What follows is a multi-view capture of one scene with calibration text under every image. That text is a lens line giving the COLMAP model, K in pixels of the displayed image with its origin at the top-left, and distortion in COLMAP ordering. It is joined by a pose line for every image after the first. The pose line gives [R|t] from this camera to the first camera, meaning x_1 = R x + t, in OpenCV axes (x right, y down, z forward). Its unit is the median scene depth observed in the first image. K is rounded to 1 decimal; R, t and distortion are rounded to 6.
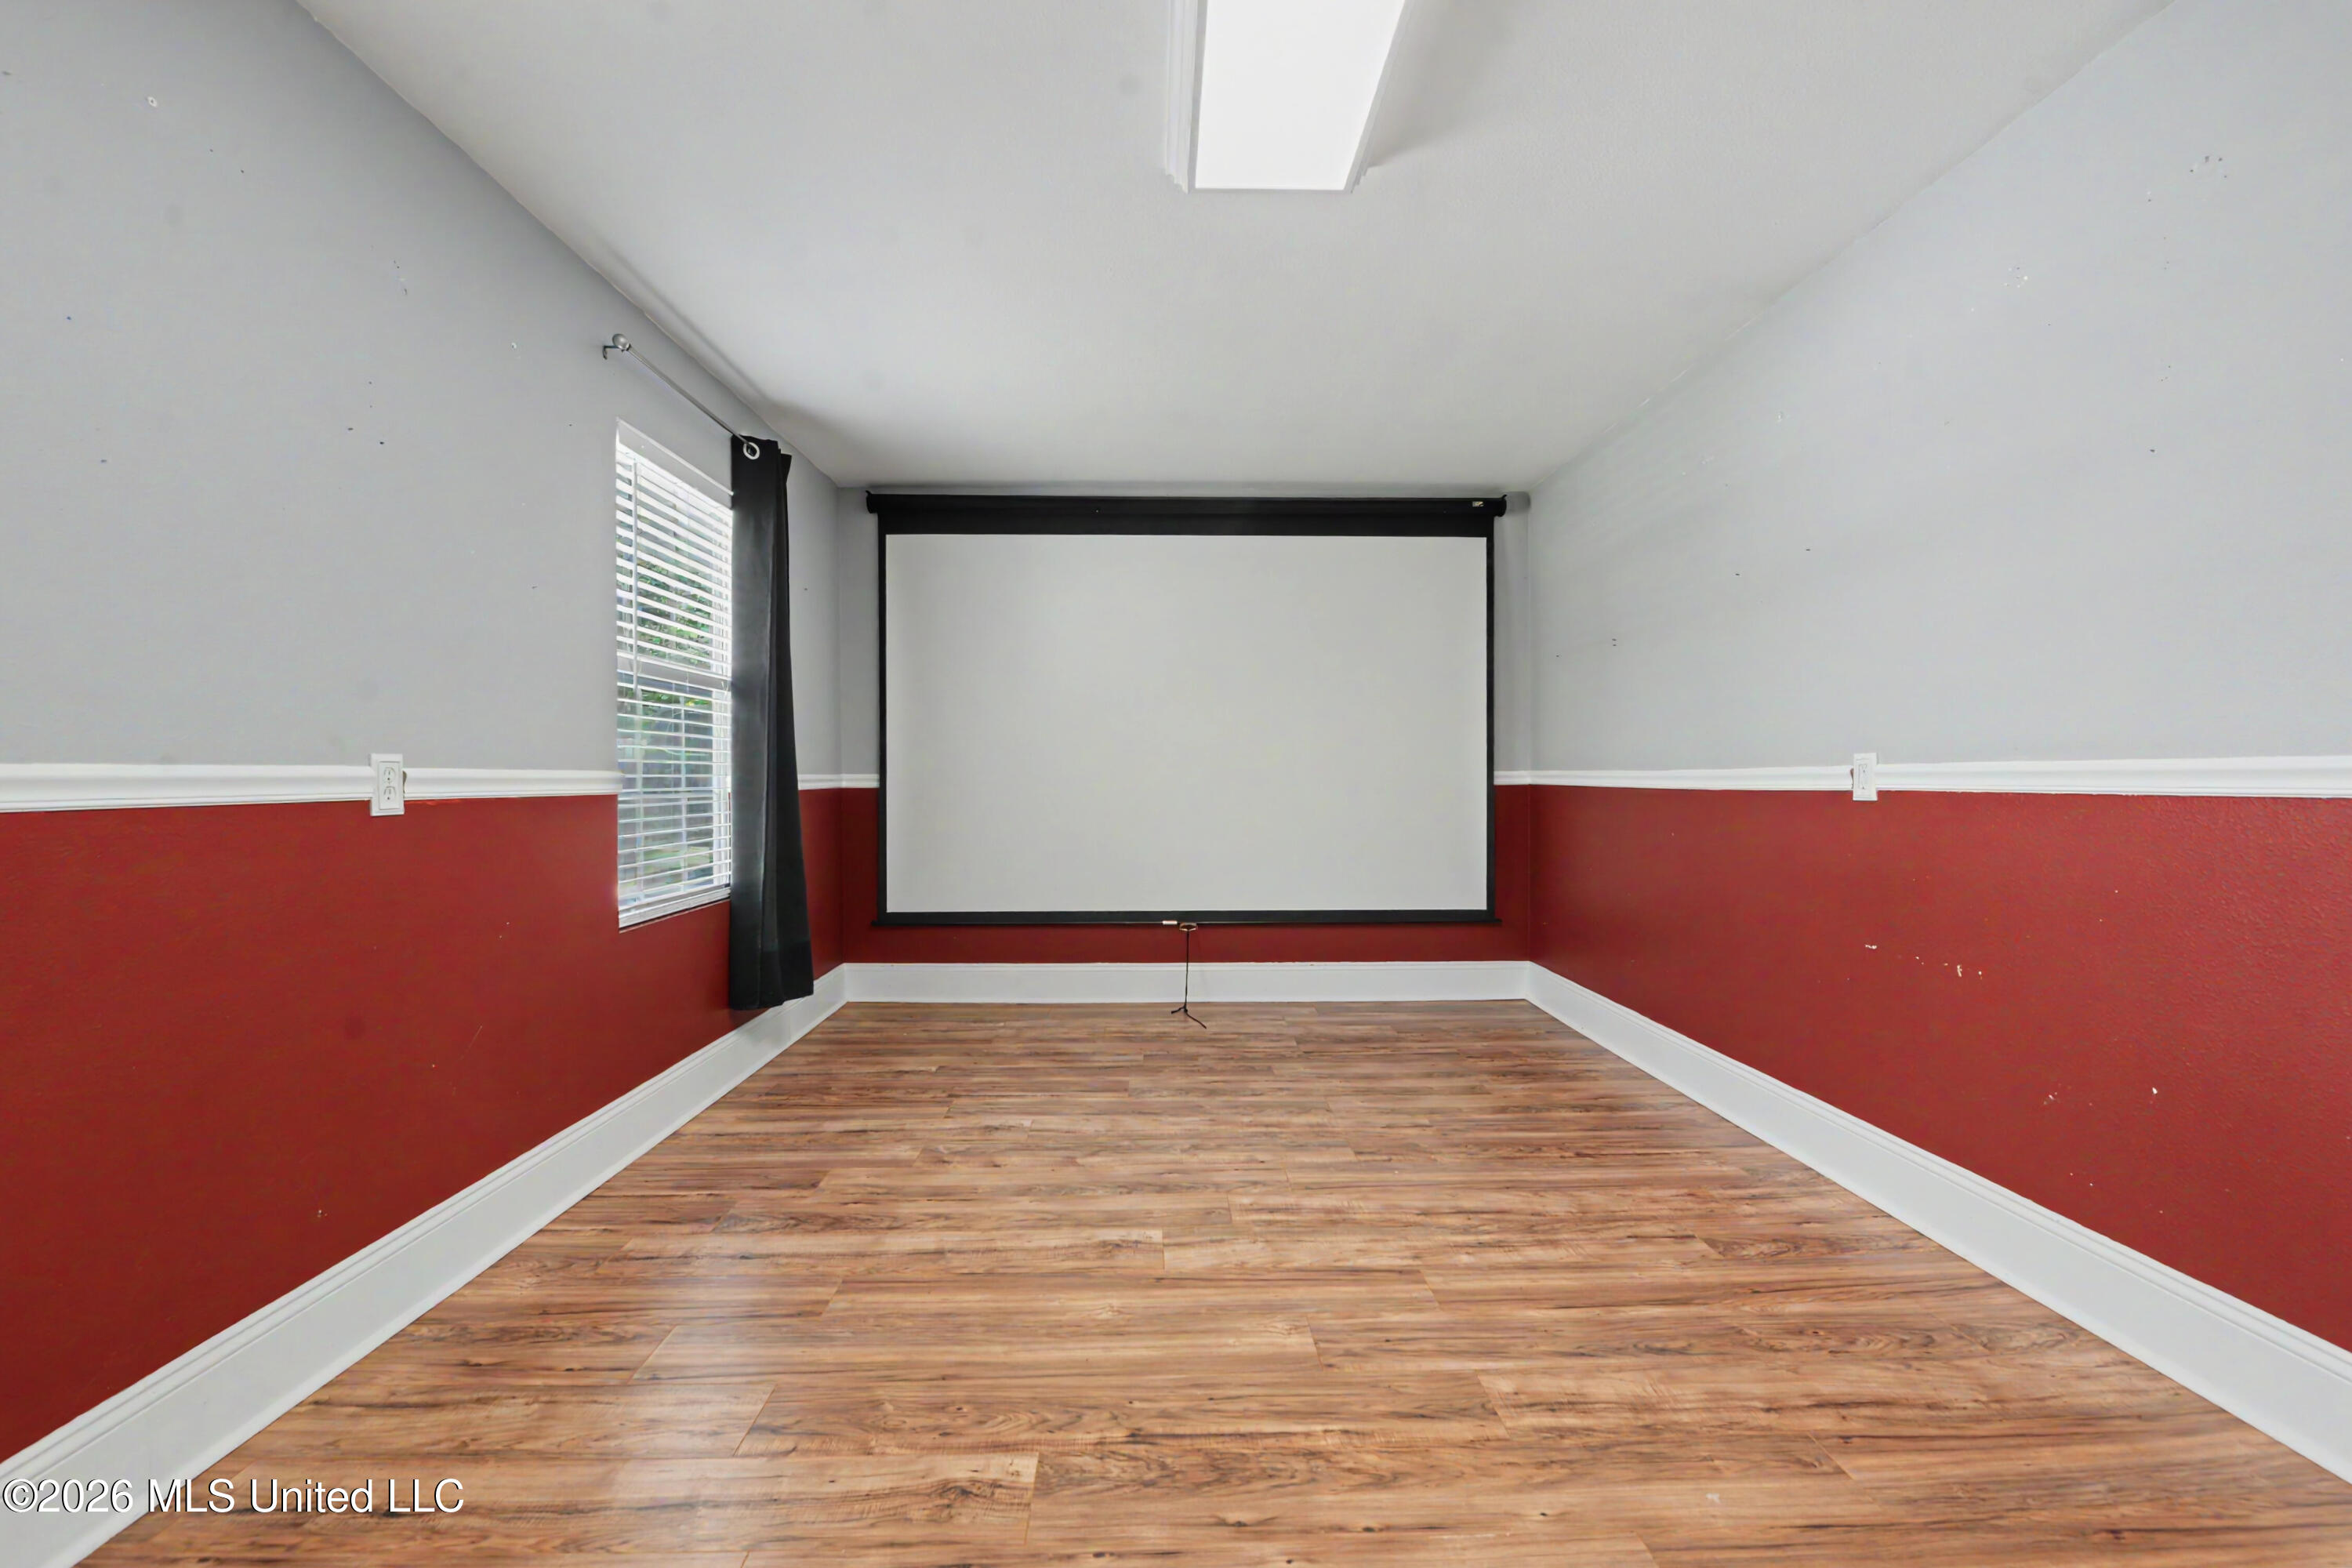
lens RADIAL K [[1233.3, 0, 1183.7], [0, 1233.3, 782.3], [0, 0, 1]] dist [0.001889, 0.000159]
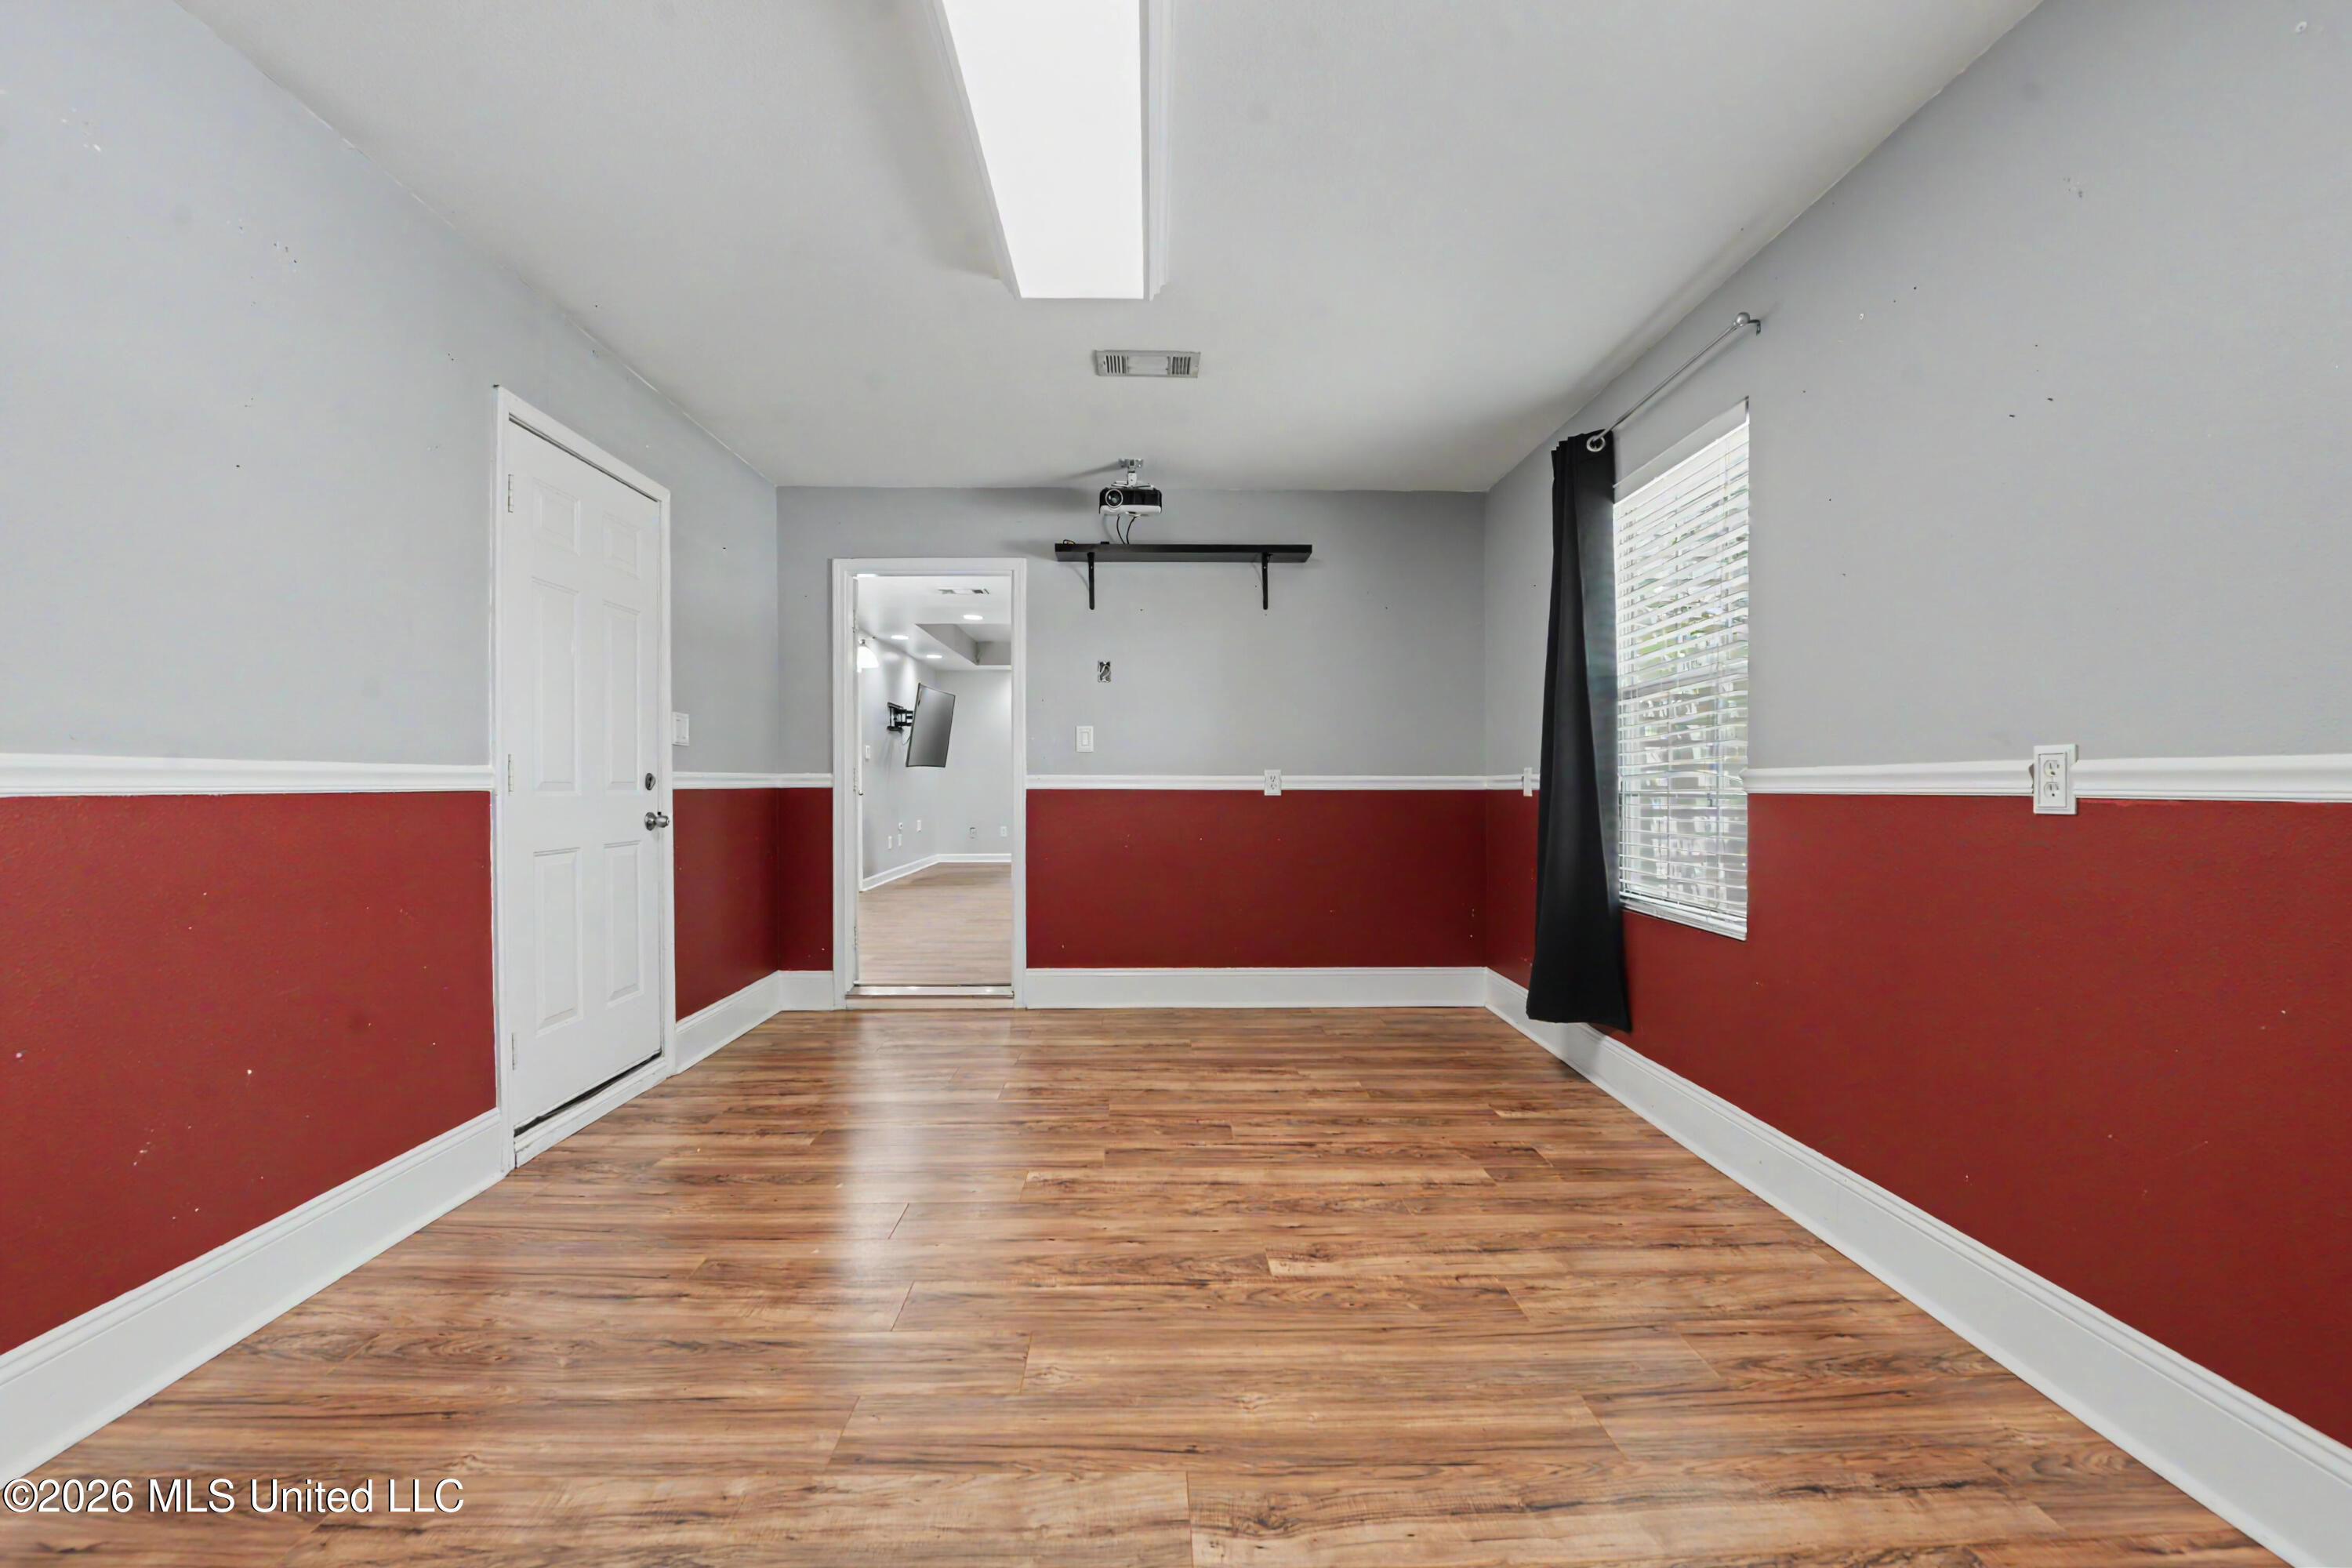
lens RADIAL K [[1233.3, 0, 1177.3], [0, 1233.3, 783.5], [0, 0, 1]] dist [0.001889, 0.000159]
pose [[-0.999993, 0.002867, 0.002545, -0.015736], [0.002876, 0.999990, 0.003451, -0.000439], [-0.002535, 0.003459, -0.999991, 1.956368]]
